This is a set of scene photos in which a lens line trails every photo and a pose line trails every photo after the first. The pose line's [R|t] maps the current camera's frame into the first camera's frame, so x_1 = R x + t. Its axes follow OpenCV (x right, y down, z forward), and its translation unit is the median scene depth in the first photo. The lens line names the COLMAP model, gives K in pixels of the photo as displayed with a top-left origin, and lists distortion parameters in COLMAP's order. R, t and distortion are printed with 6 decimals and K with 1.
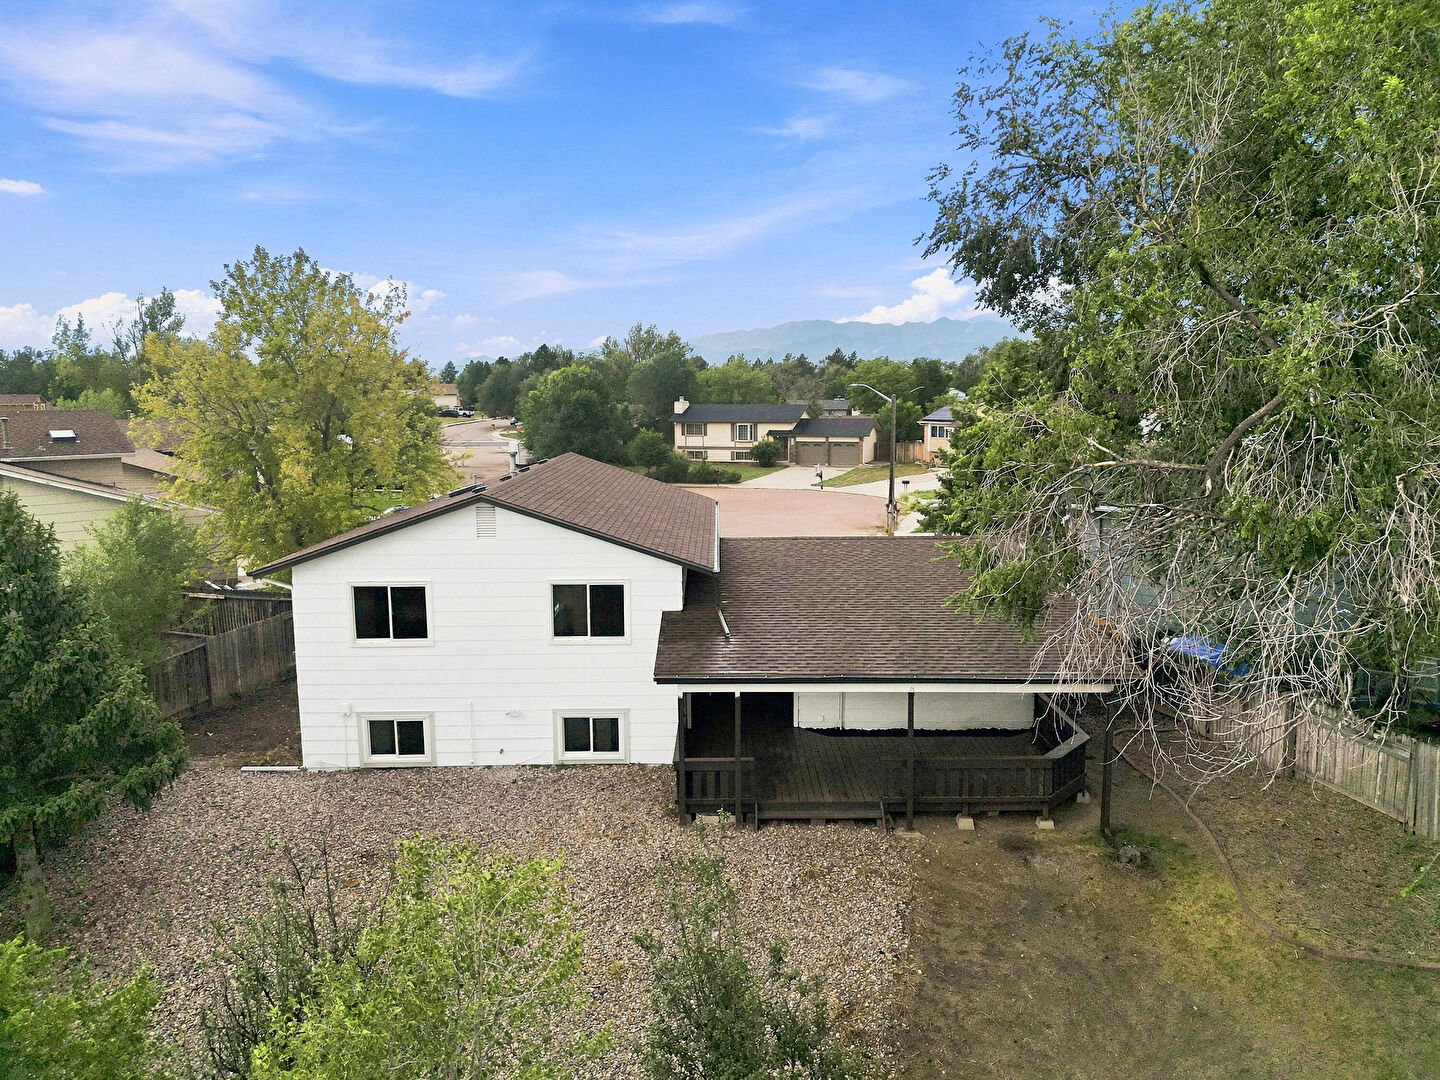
lens RADIAL K [[1010.4, 0, 721.4], [0, 1010.4, 541.9], [0, 0, 1]] dist [0.069300, -0.056613]
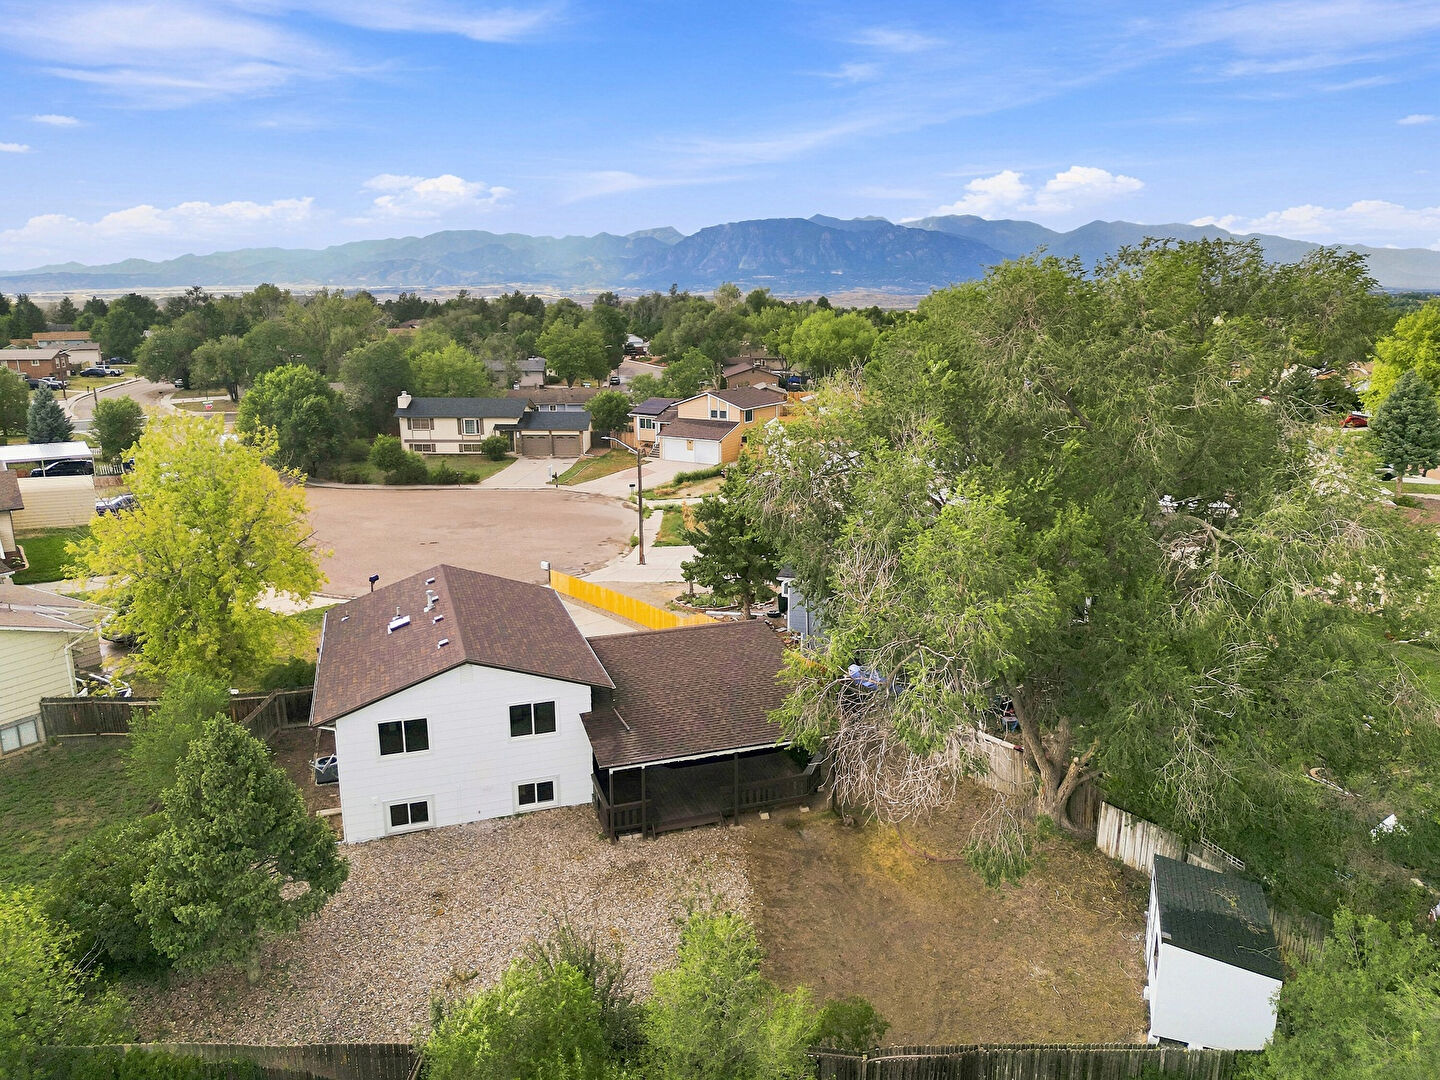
lens RADIAL K [[1010.4, 0, 721.7], [0, 1010.4, 544.4], [0, 0, 1]] dist [0.069300, -0.056613]
pose [[0.948806, -0.072301, 0.307474, -0.321997], [0.046377, 0.994788, 0.090809, -0.339299], [-0.312437, -0.071900, 0.947213, -0.594924]]
